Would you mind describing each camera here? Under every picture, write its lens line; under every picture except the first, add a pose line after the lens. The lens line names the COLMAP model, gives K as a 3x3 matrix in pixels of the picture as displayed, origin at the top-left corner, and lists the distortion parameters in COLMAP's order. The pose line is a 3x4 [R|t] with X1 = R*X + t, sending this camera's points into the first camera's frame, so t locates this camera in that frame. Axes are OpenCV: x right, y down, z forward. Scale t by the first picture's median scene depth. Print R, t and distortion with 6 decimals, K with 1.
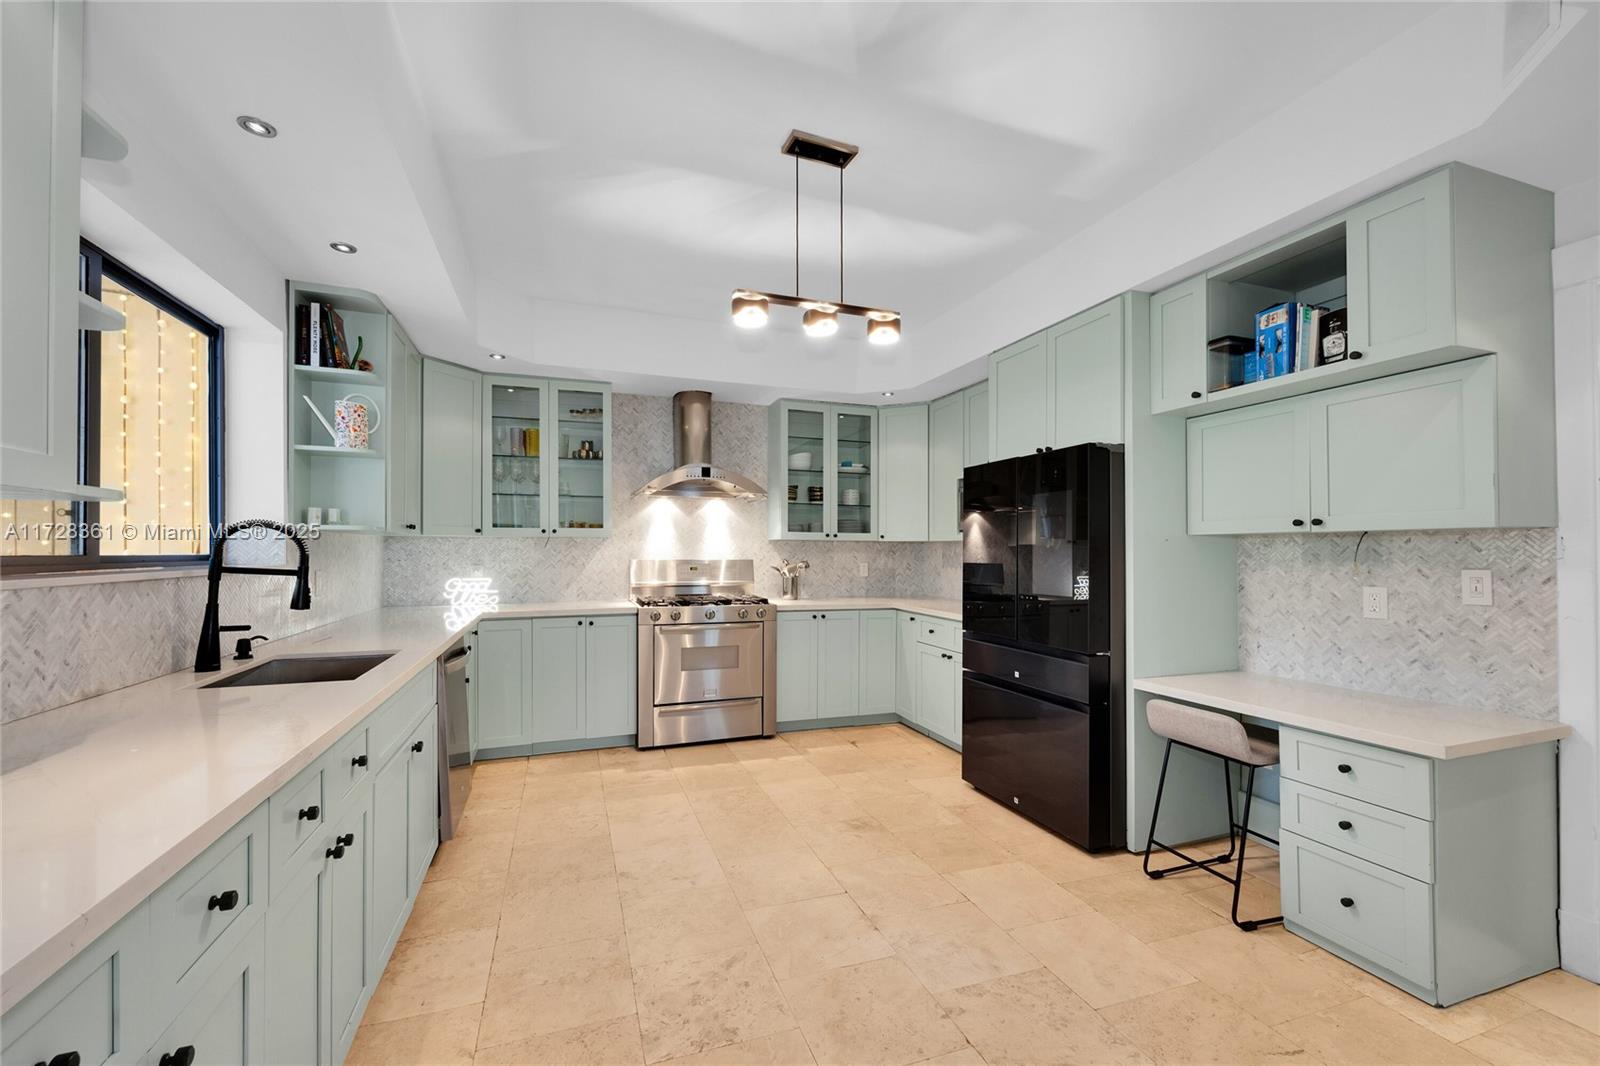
lens RADIAL K [[640.9, 0, 792.2], [0, 640.9, 546.7], [0, 0, 1]] dist [0.000137, 0.000366]
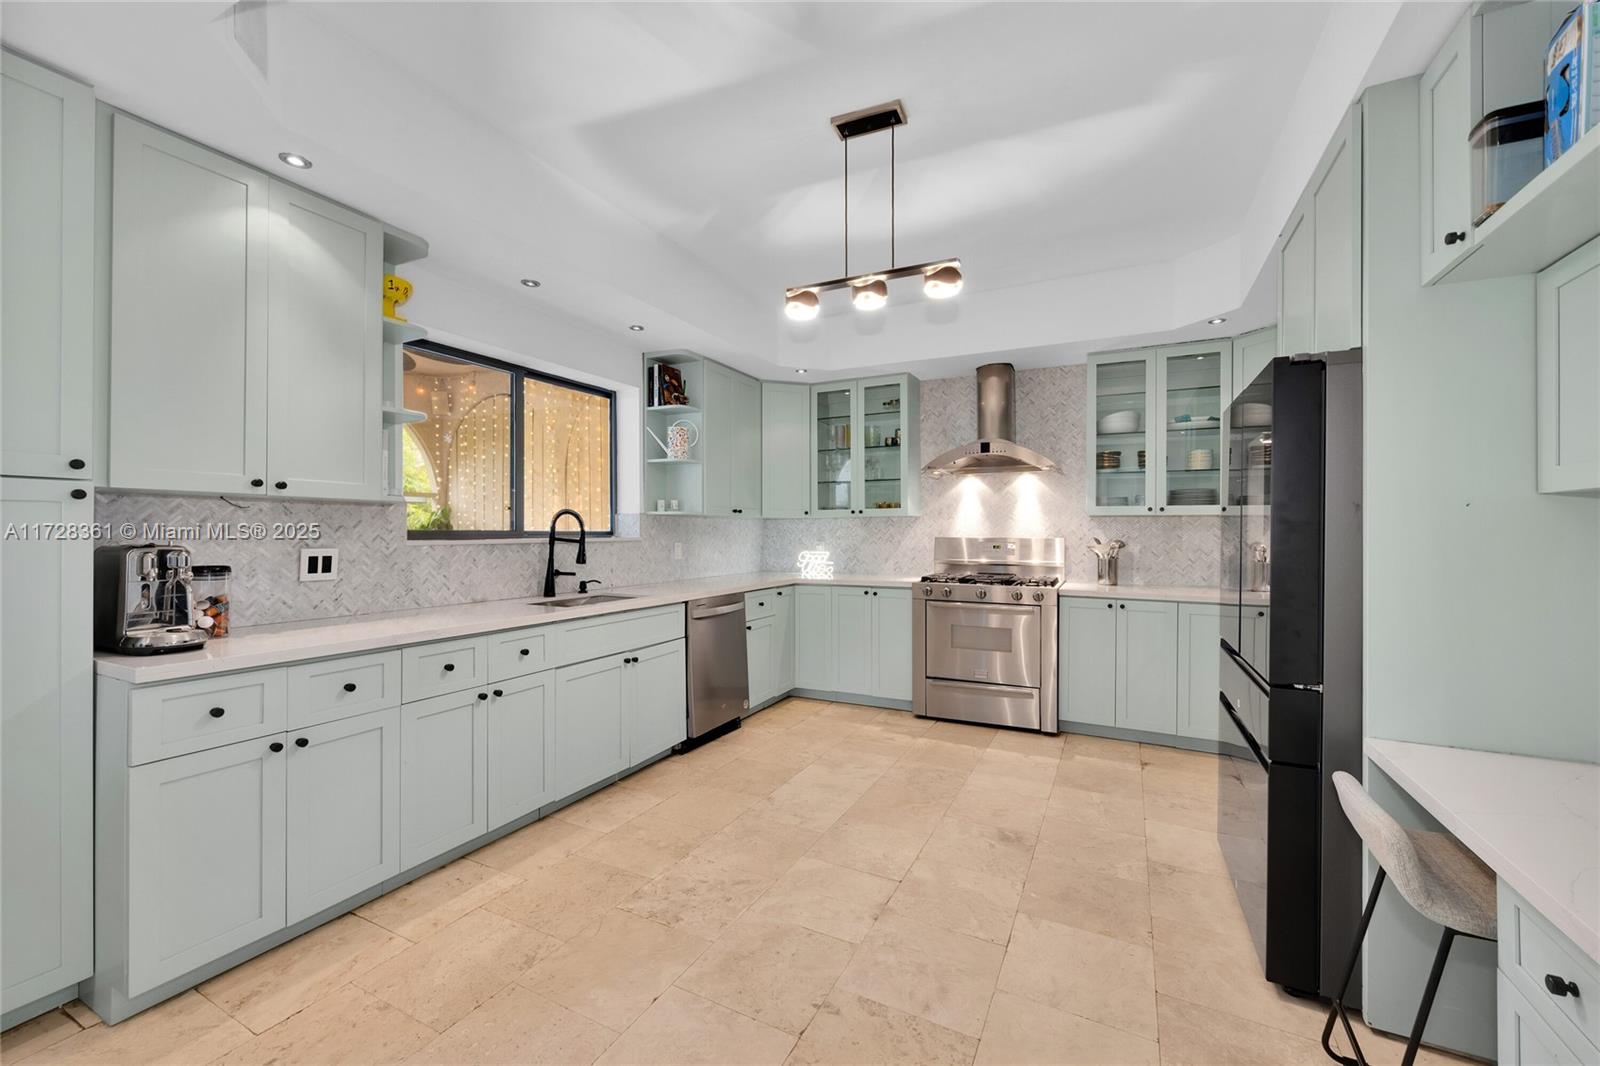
lens RADIAL K [[628.9, 0, 788.5], [0, 628.9, 531.3], [0, 0, 1]] dist [-0.002082, 0.000375]
pose [[0.696651, -0.000207, -0.717410, 0.402995], [0.005524, 0.999972, 0.005075, 0.005113], [0.717389, -0.007498, 0.696632, 0.142453]]
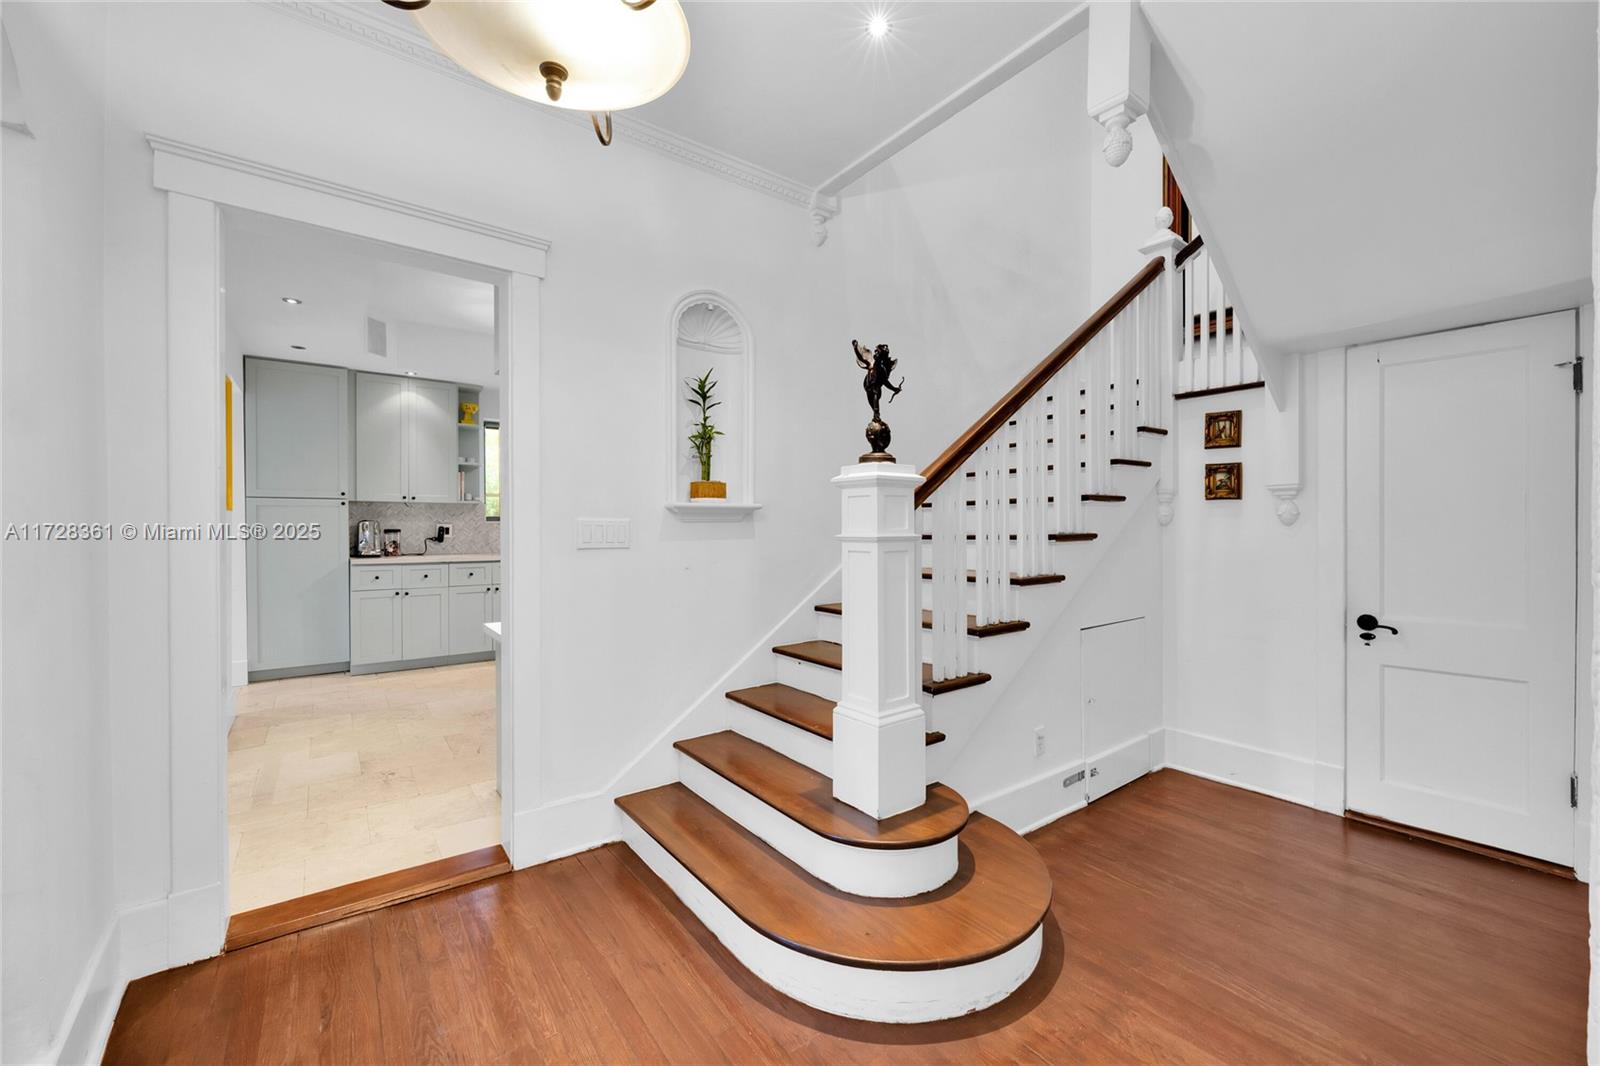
lens RADIAL K [[628.9, 0, 788.5], [0, 628.9, 531.3], [0, 0, 1]] dist [-0.002082, 0.000375]
pose [[0.298883, 0.004293, -0.954280, 1.292412], [0.009868, 0.999923, 0.007589, 0.036788], [0.954239, -0.011685, 0.298818, 0.584209]]
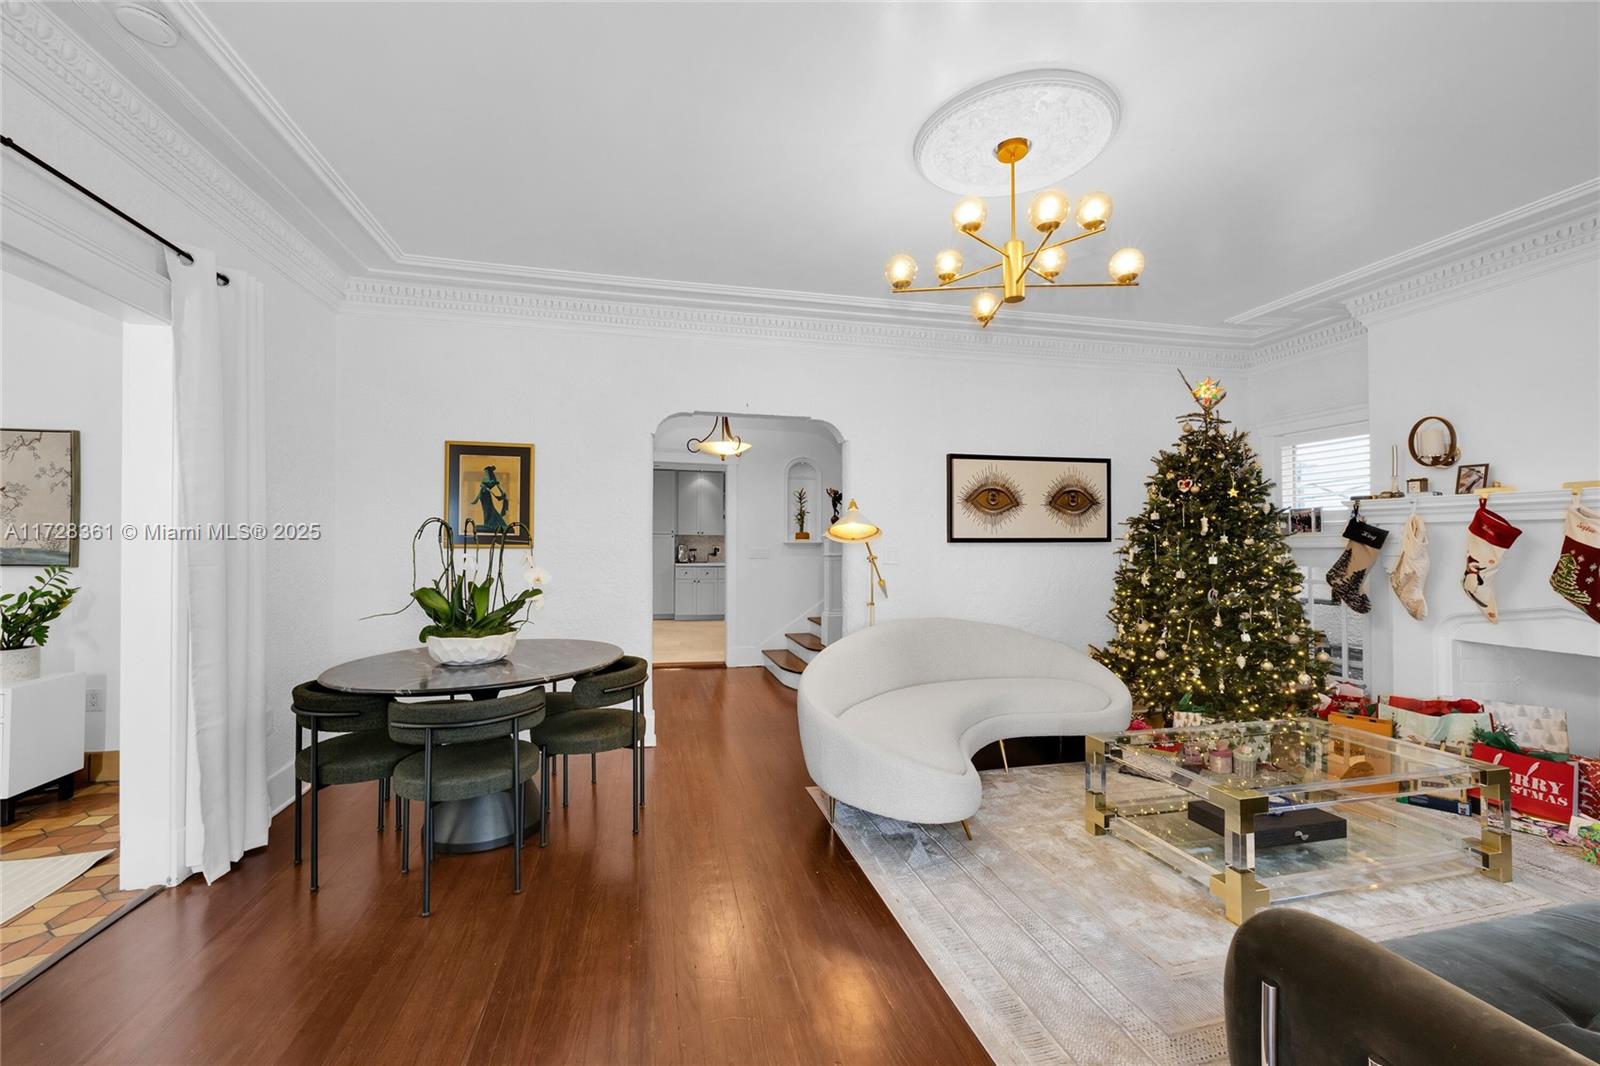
lens RADIAL K [[628.9, 0, 788.5], [0, 628.9, 531.3], [0, 0, 1]] dist [-0.002082, 0.000375]
pose [[-0.106105, -0.023919, -0.994067, 2.366241], [0.002300, 0.999702, -0.024300, 0.024408], [0.994352, -0.004865, -0.106018, 0.863496]]
